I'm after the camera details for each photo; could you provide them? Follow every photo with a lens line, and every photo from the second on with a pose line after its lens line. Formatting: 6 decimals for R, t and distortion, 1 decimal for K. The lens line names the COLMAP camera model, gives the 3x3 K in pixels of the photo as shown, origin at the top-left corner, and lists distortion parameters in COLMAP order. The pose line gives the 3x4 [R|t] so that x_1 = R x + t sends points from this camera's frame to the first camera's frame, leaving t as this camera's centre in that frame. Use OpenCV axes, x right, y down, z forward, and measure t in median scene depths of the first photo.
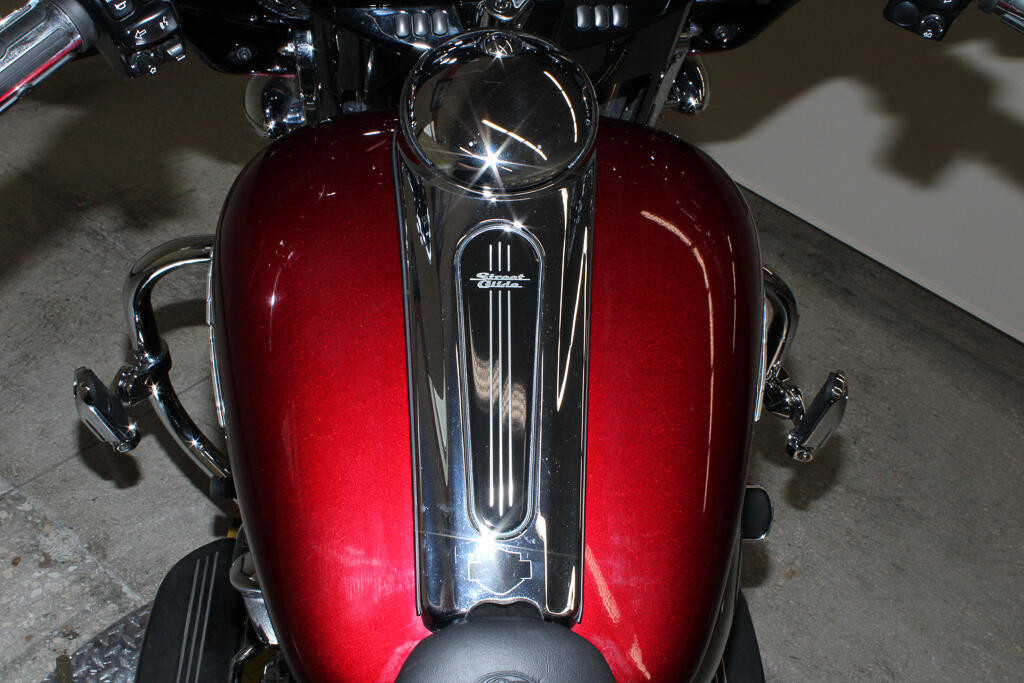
lens RADIAL K [[1175.2, 0, 525.5], [0, 1175.2, 347.1], [0, 0, 1]] dist [-0.090224, 0.063563]
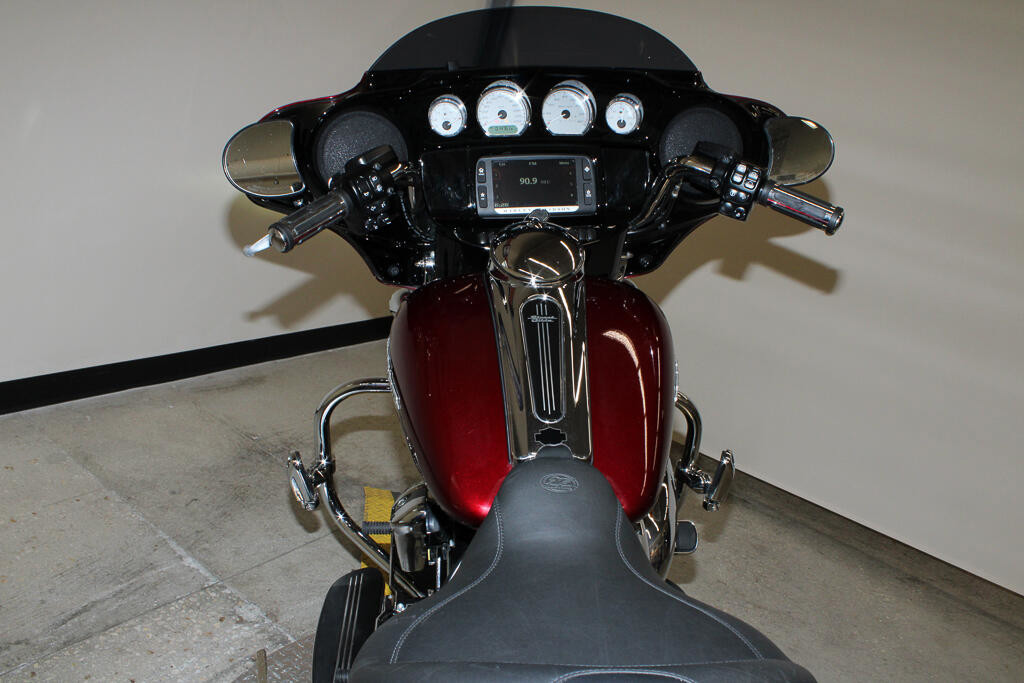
lens RADIAL K [[859.0, 0, 525.6], [0, 859.0, 343.5], [0, 0, 1]] dist [-0.129065, 0.008257]
pose [[0.999359, -0.031546, 0.016898, -0.038870], [0.035488, 0.934474, -0.354259, 0.257346], [-0.004615, 0.354632, 0.934995, -0.192500]]
